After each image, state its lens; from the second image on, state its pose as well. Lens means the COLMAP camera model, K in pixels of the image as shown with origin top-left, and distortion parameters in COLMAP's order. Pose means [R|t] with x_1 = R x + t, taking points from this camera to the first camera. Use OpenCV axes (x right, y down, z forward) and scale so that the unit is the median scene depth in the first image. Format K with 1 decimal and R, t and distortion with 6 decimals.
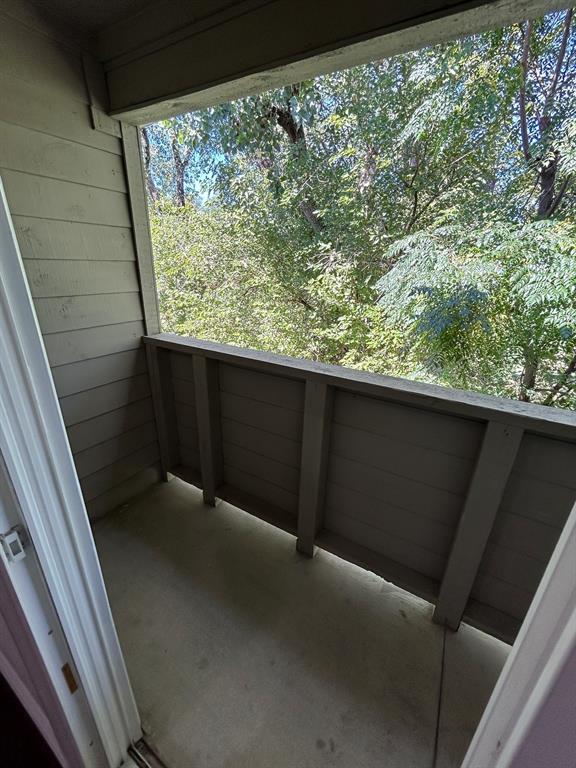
lens RADIAL K [[313.2, 0, 289.1], [0, 313.2, 381.4], [0, 0, 1]] dist [0.002171, -0.000222]
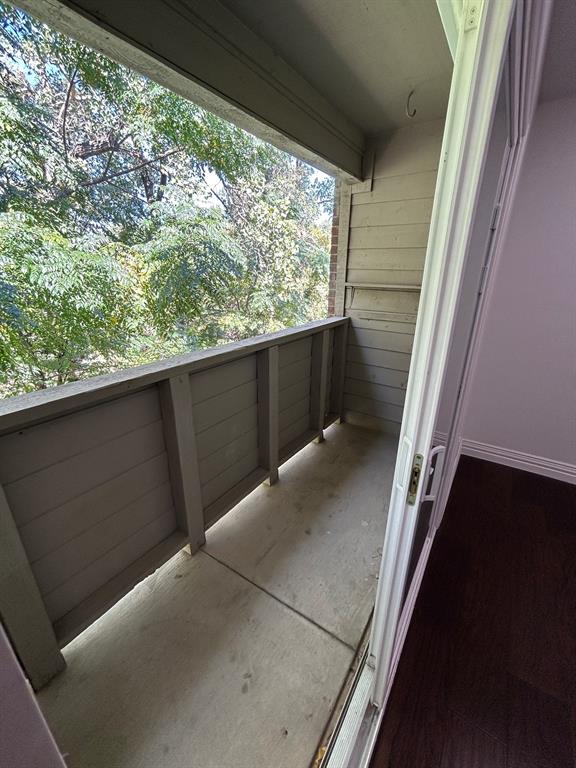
lens RADIAL K [[313.2, 0, 288.5], [0, 313.2, 384.0], [0, 0, 1]] dist [0.002171, -0.000222]
pose [[0.060863, -0.369872, 0.927087, -0.460413], [0.347732, 0.878480, 0.327651, -0.090465], [-0.935617, 0.302435, 0.182084, 0.288189]]
